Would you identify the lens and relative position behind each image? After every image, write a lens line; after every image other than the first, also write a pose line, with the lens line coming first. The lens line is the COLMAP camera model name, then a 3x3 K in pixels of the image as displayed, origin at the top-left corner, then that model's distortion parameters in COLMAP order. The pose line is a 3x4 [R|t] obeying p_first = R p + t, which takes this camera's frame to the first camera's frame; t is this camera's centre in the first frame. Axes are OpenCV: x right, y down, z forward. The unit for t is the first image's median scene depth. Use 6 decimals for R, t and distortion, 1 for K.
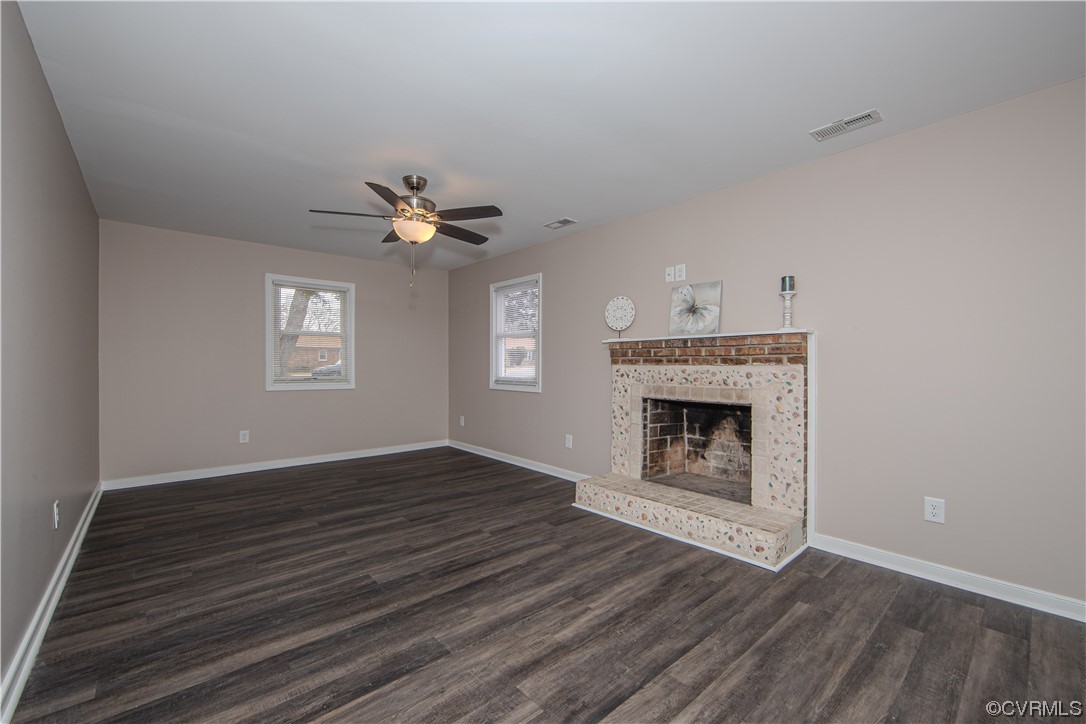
lens RADIAL K [[442.9, 0, 542.2], [0, 442.9, 359.0], [0, 0, 1]] dist [-0.005885, 0.000372]
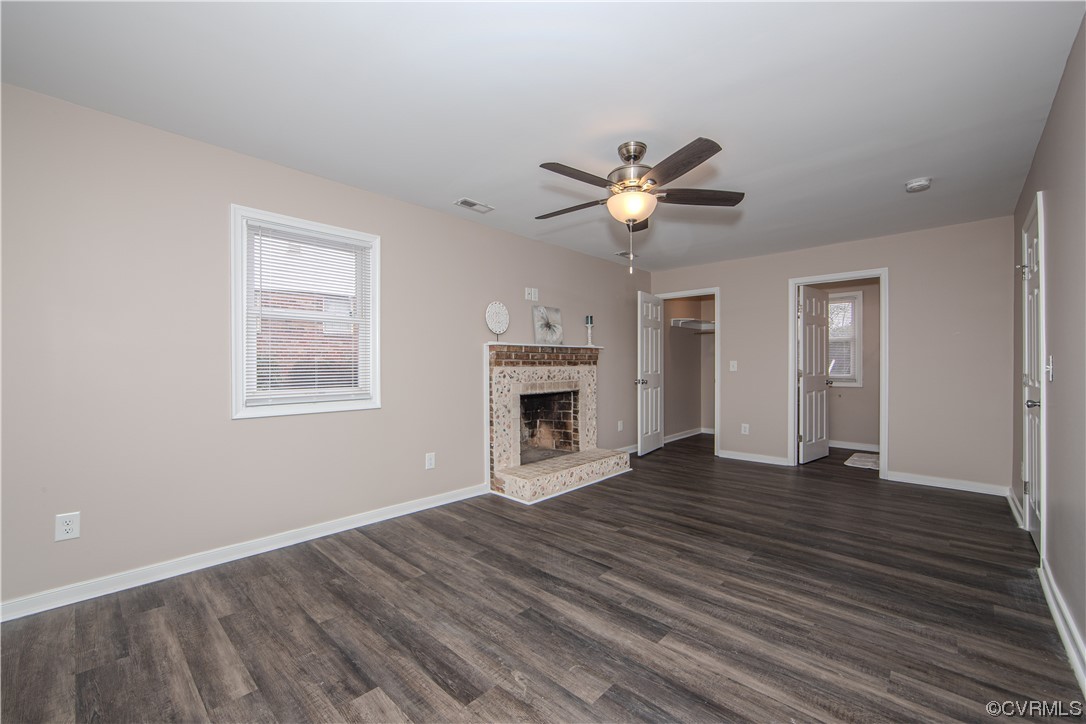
lens RADIAL K [[442.9, 0, 542.2], [0, 442.9, 359.0], [0, 0, 1]] dist [-0.005885, 0.000372]
pose [[-0.094828, 0.010215, 0.995441, -1.081598], [-0.007991, 0.999907, -0.011022, 0.007250], [-0.995462, -0.009000, -0.094738, 1.216802]]
